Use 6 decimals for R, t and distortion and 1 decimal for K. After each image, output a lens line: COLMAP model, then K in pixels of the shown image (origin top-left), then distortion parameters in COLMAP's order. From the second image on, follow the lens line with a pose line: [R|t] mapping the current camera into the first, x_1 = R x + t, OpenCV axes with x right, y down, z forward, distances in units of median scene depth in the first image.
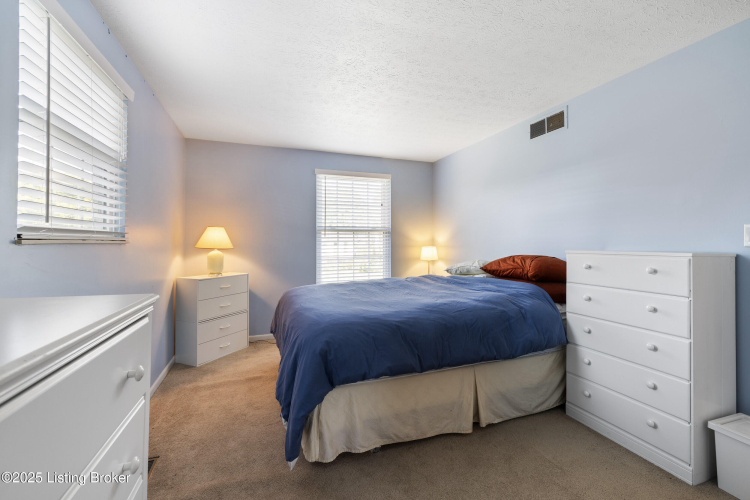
lens RADIAL K [[317.3, 0, 385.4], [0, 317.3, 238.8], [0, 0, 1]] dist [0.000209, -0.000199]
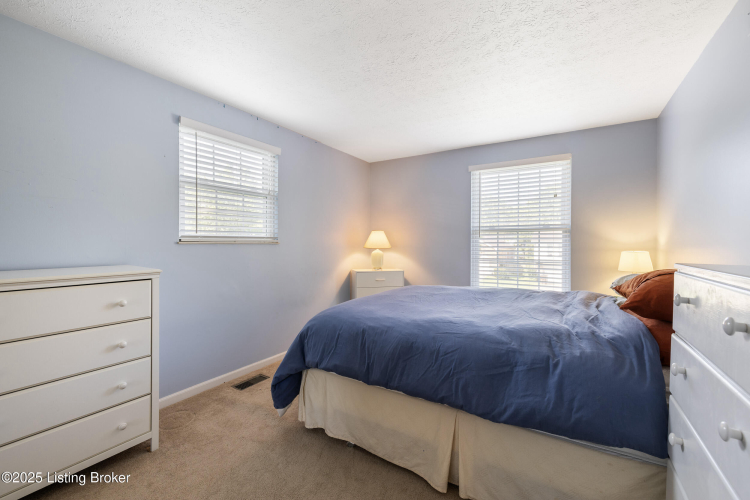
lens RADIAL K [[317.3, 0, 375.9], [0, 317.3, 246.5], [0, 0, 1]] dist [0.000209, -0.000199]
pose [[0.607912, 0.012391, -0.793908, 0.418693], [0.004966, 0.999799, 0.019408, -0.000356], [0.793989, -0.015741, 0.607728, 0.223602]]
